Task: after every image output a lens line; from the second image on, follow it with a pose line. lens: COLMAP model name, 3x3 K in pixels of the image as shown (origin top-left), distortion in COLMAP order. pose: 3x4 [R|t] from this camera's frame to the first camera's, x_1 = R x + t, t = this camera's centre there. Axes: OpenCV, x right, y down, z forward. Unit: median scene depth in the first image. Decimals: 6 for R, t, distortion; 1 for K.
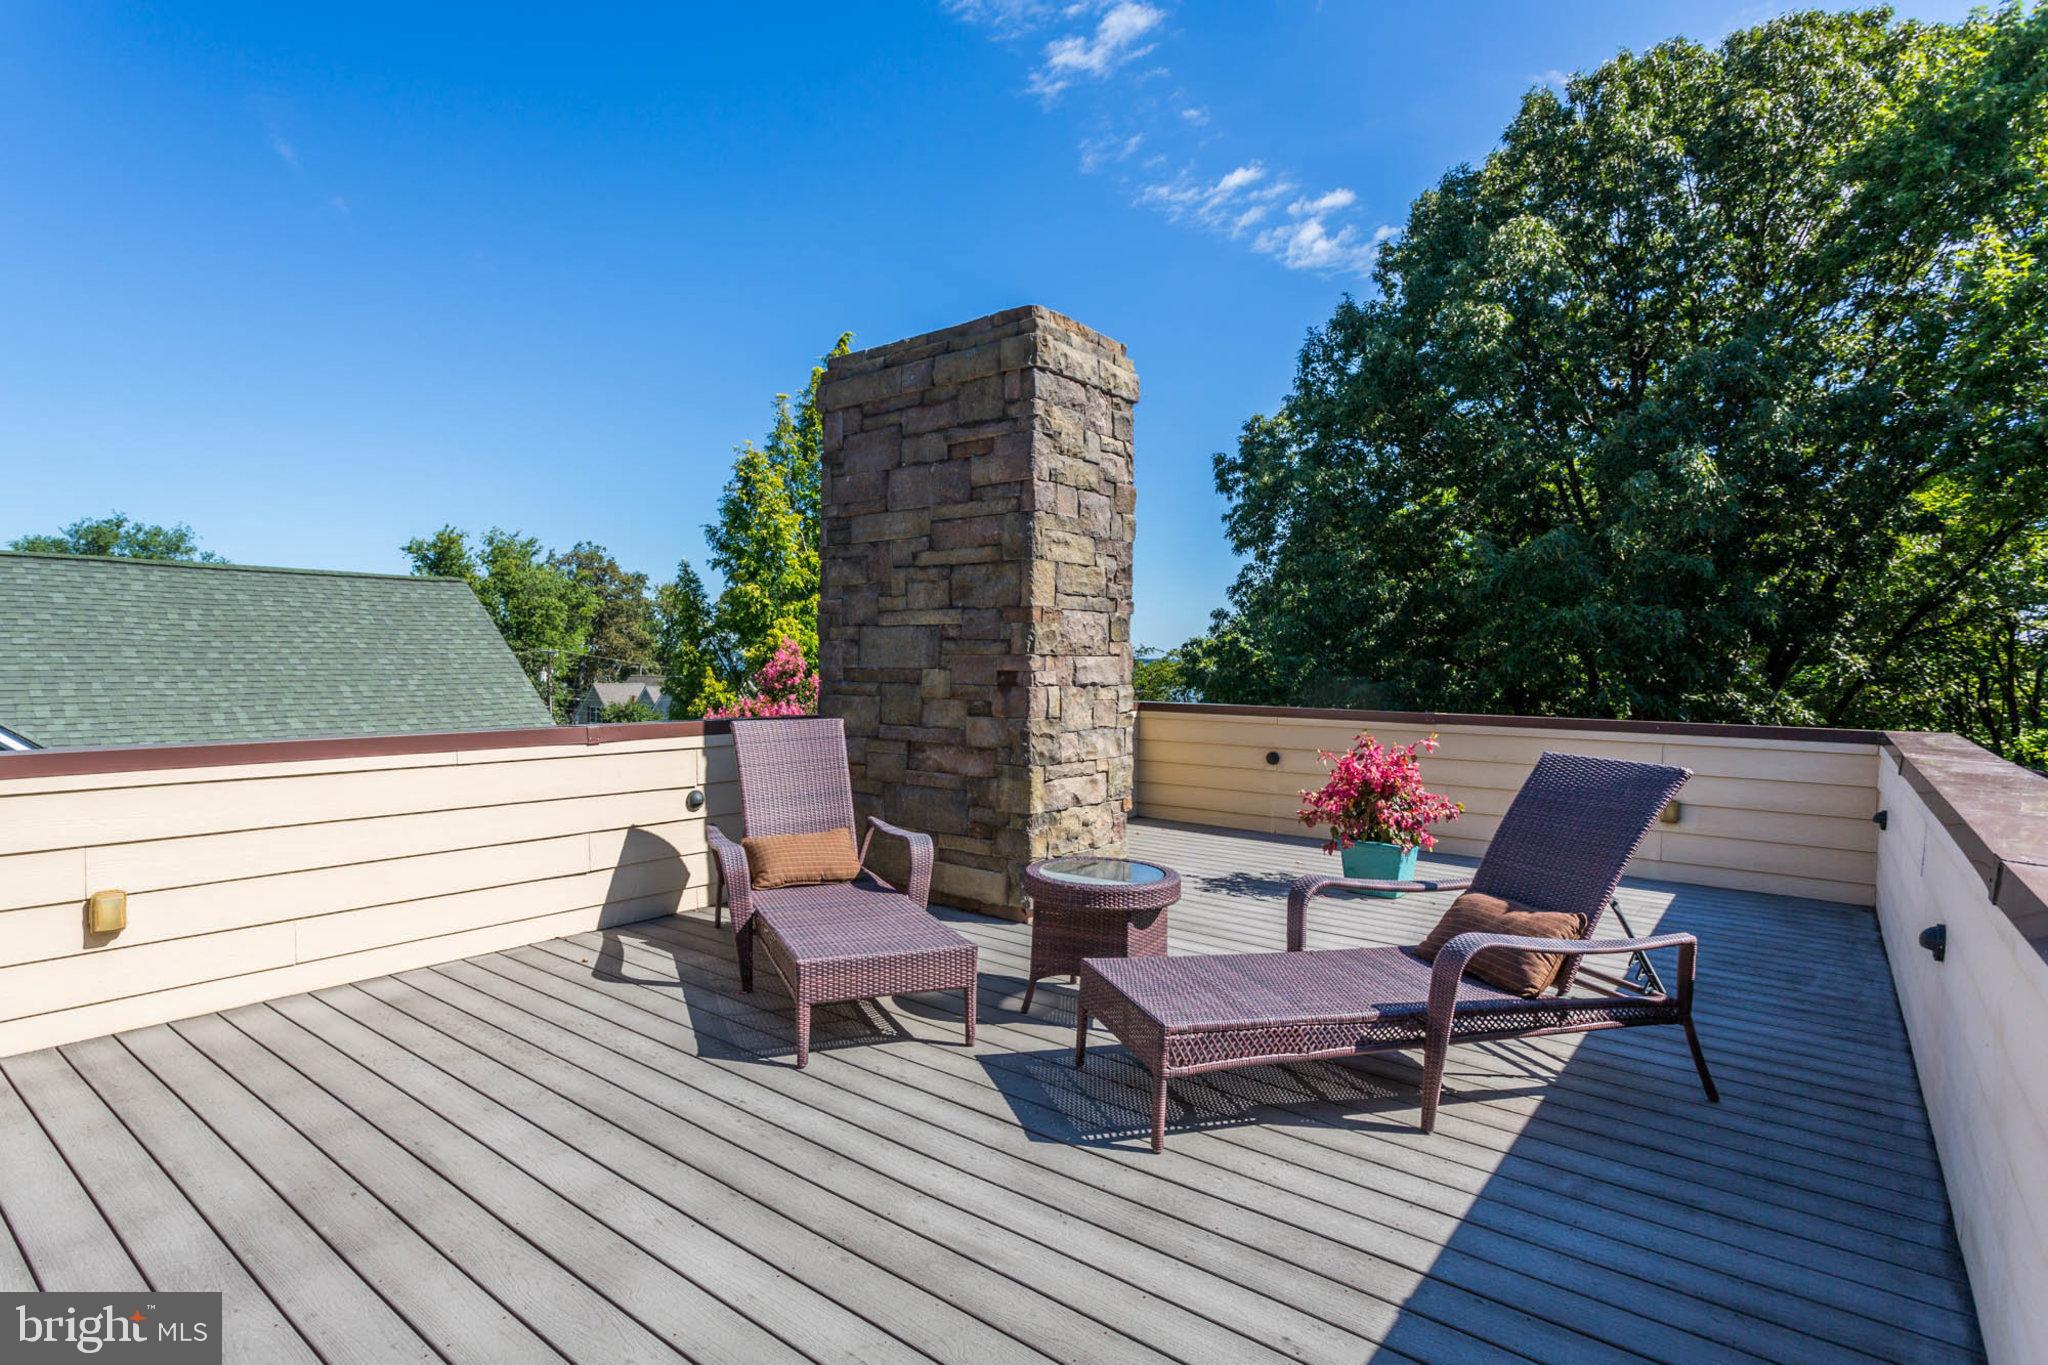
lens RADIAL K [[1013.7, 0, 1032.4], [0, 1013.7, 678.6], [0, 0, 1]] dist [-0.001000, -0.000060]
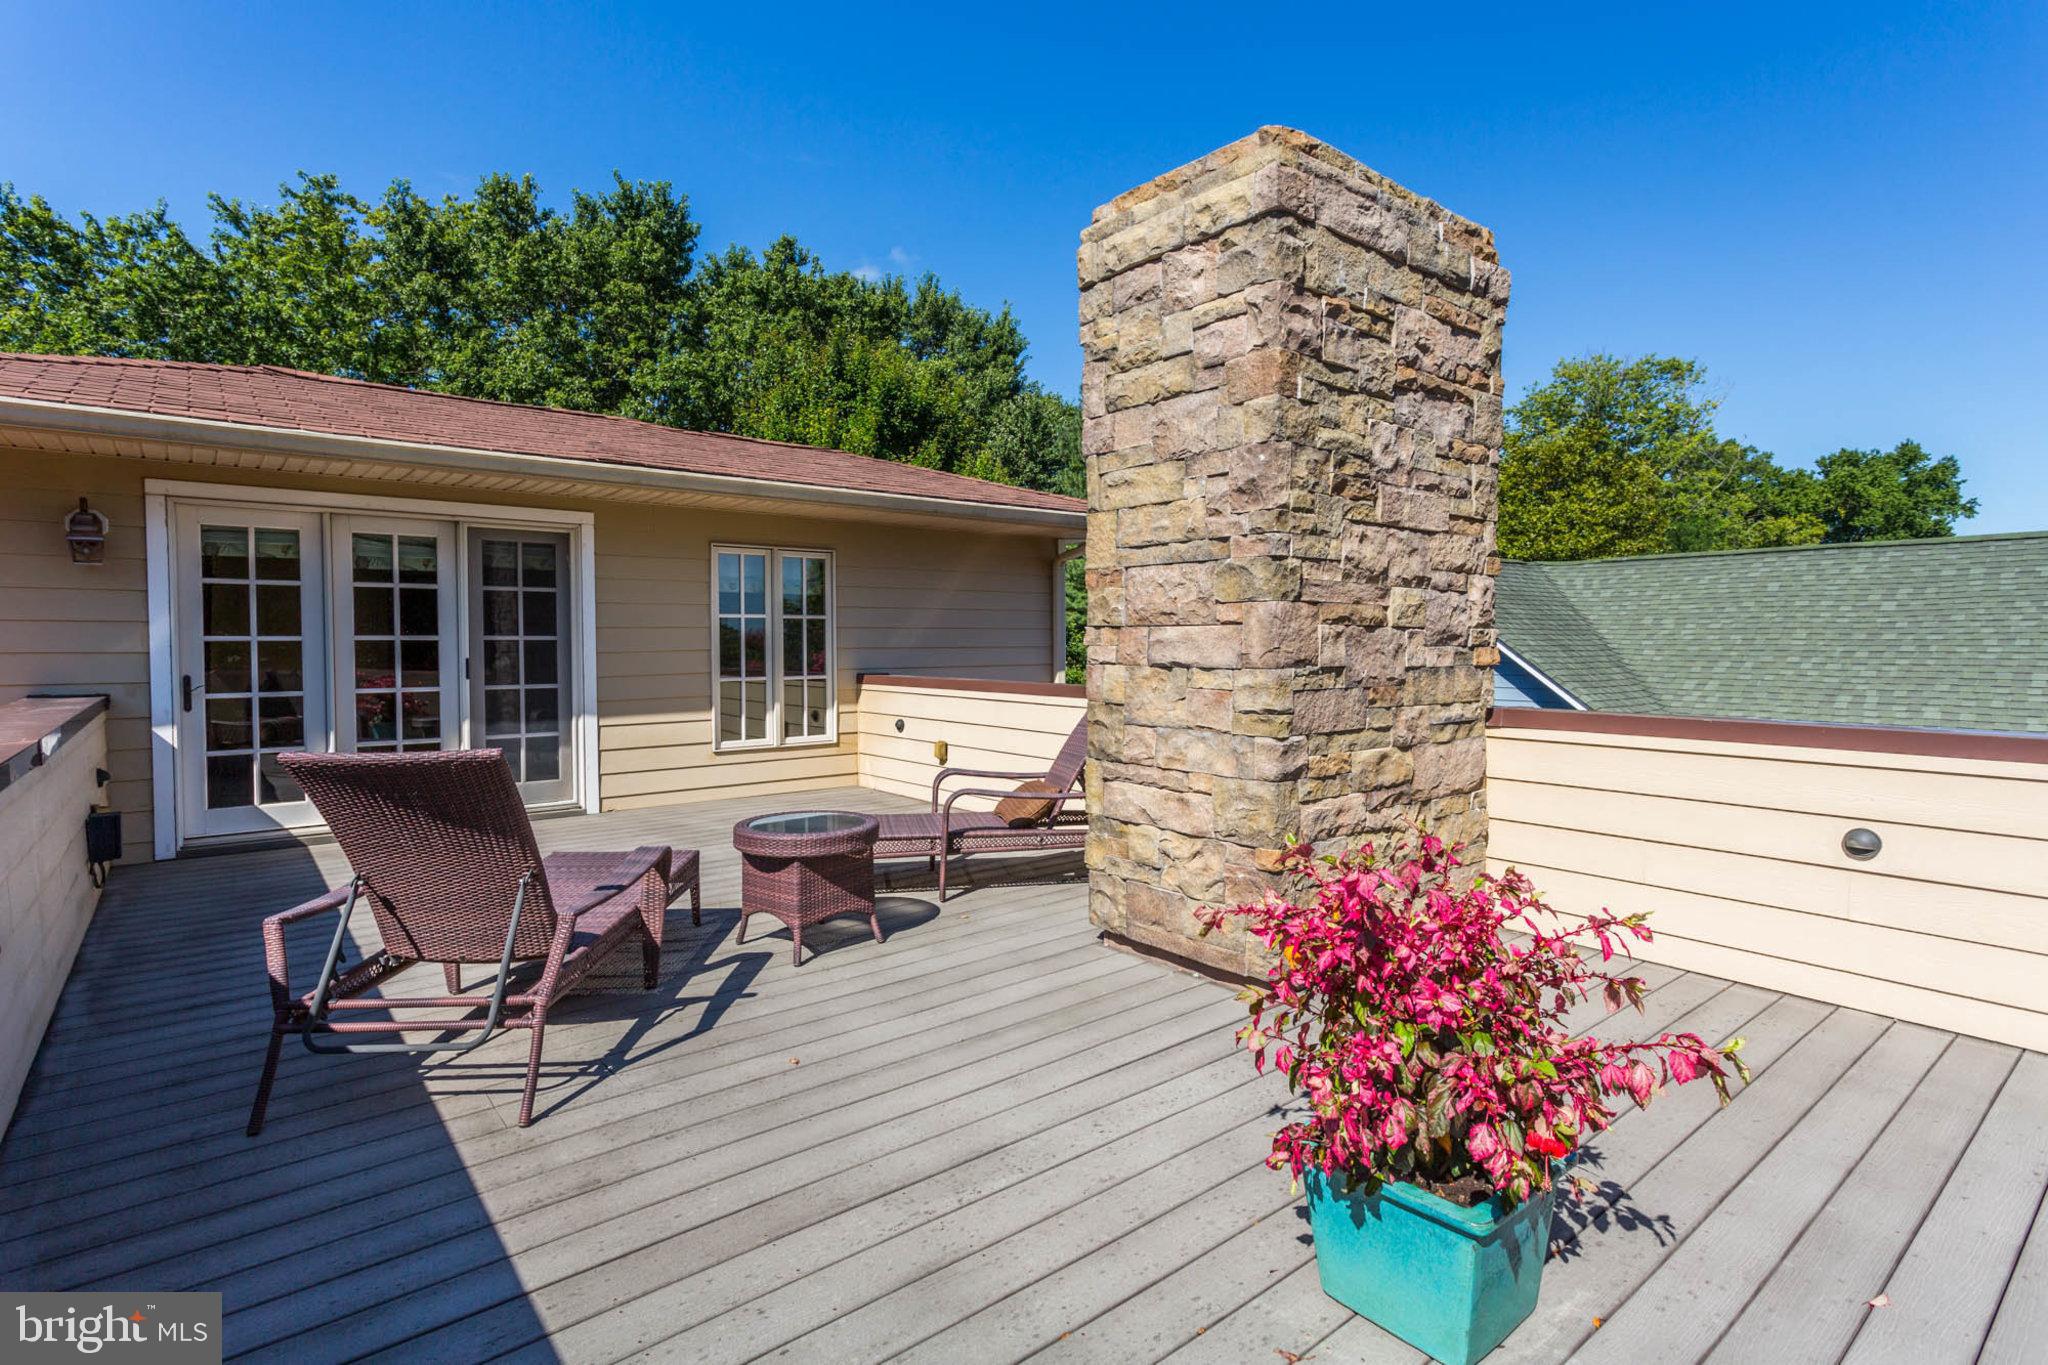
lens RADIAL K [[1013.7, 0, 1032.4], [0, 1013.7, 678.6], [0, 0, 1]] dist [-0.001000, -0.000060]
pose [[-0.222016, 0.030542, -0.974565, 0.800910], [-0.015061, 0.999283, 0.034748, -0.008426], [0.974927, 0.022393, -0.221397, 1.083228]]
